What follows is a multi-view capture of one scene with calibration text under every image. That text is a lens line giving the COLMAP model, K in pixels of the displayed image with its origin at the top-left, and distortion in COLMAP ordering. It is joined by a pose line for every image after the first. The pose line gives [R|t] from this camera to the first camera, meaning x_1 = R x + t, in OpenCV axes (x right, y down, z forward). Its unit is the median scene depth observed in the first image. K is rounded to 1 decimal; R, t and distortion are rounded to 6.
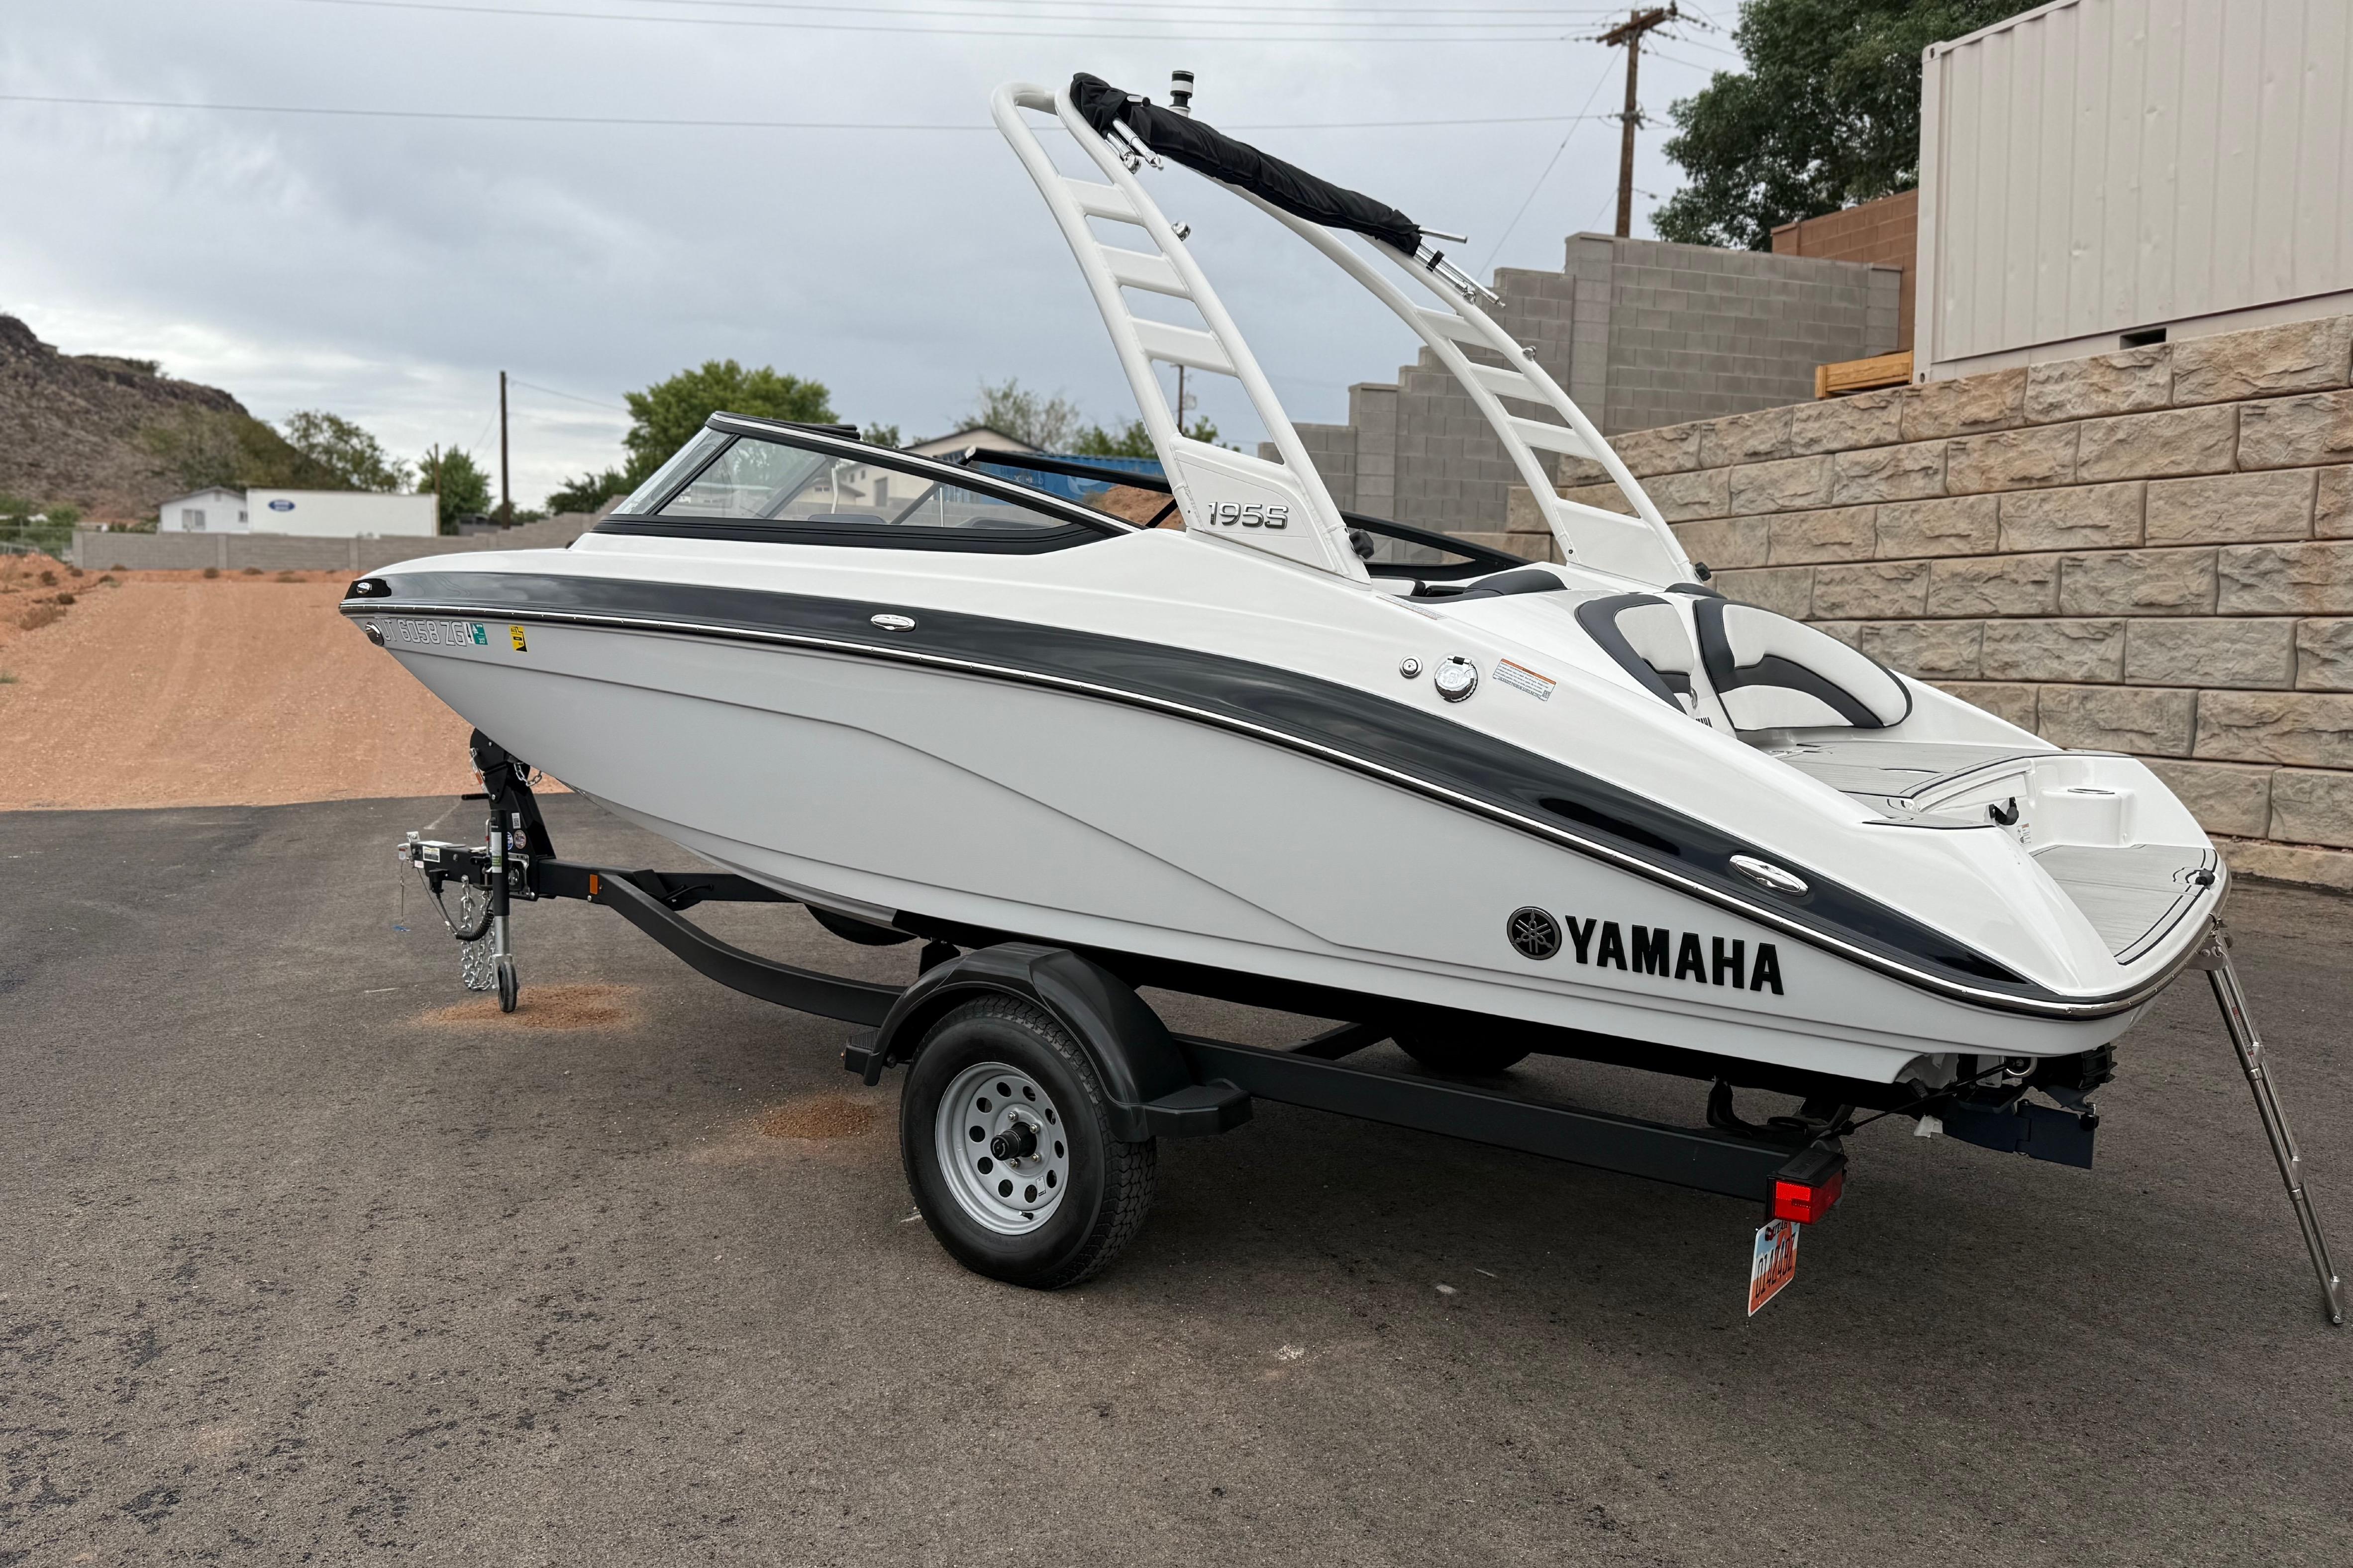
lens RADIAL K [[2161.9, 0, 1176.8], [0, 2161.9, 797.3], [0, 0, 1]] dist [0.205337, -0.506435]
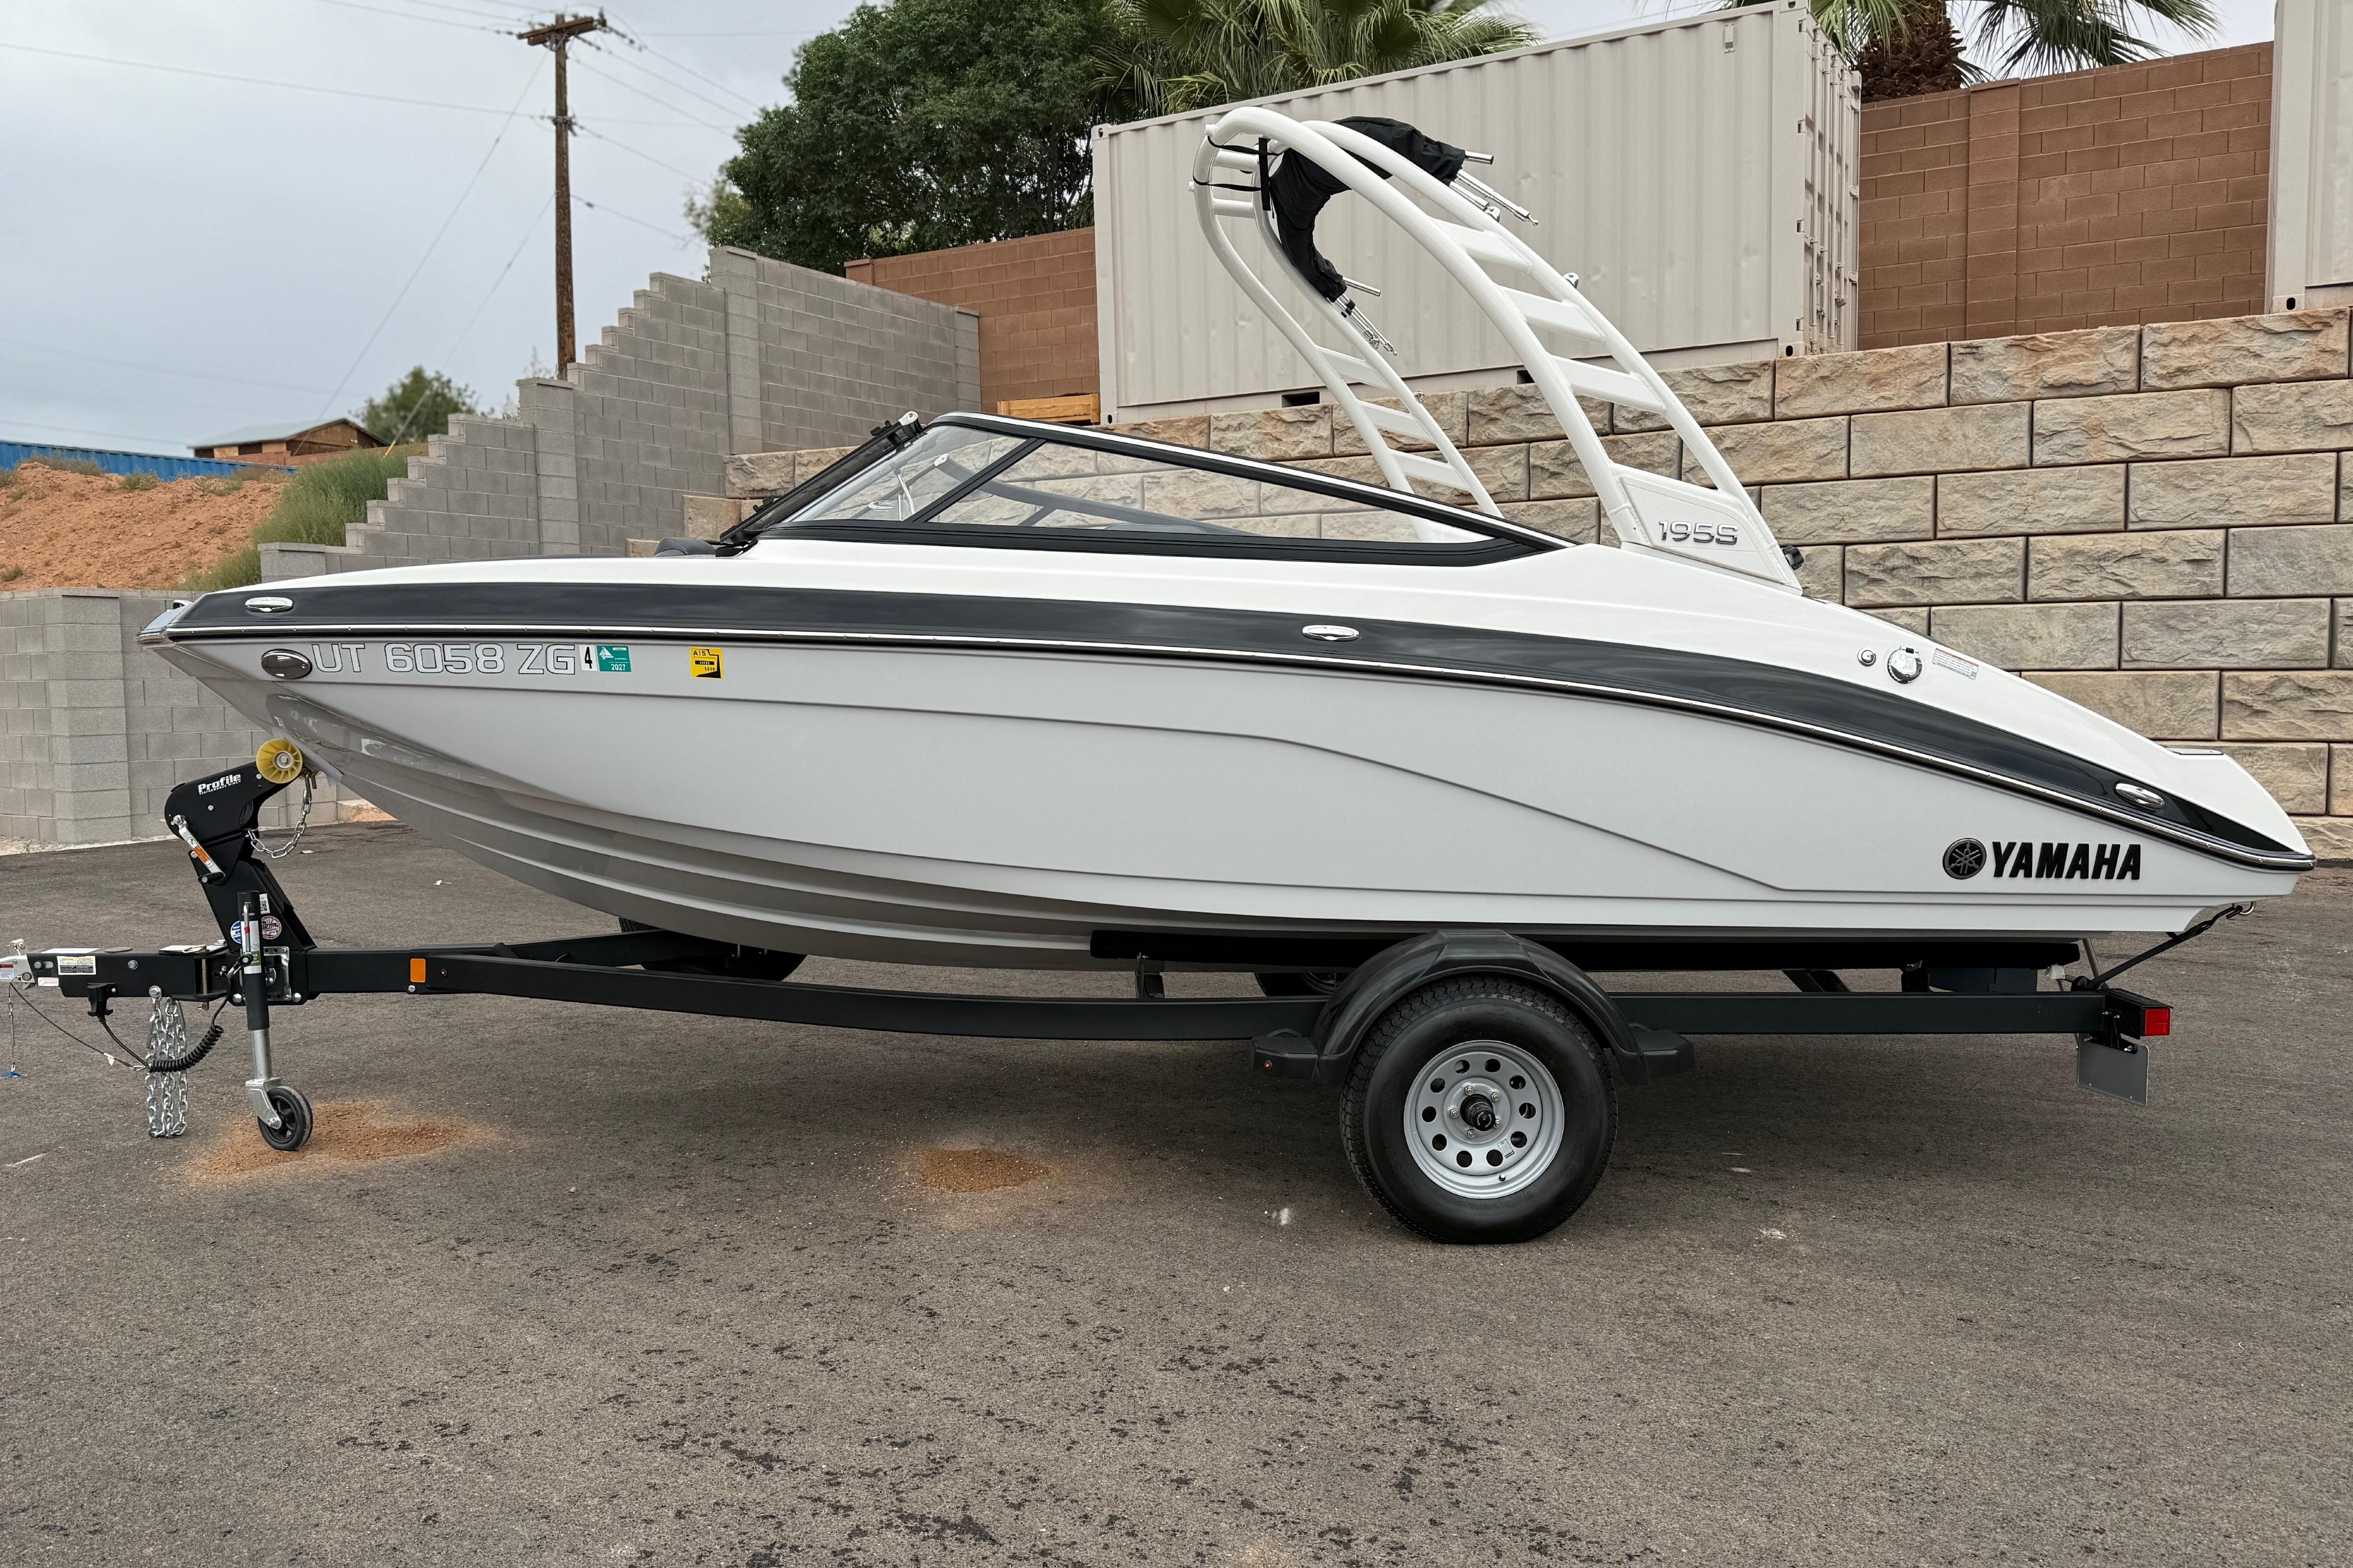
lens RADIAL K [[2161.9, 0, 1176.8], [0, 2161.9, 797.3], [0, 0, 1]] dist [0.205337, -0.506435]
pose [[0.706017, -0.068599, 0.704865, -0.779992], [0.071863, 0.997100, 0.025060, -0.029108], [-0.704539, 0.032961, 0.708899, 0.283983]]
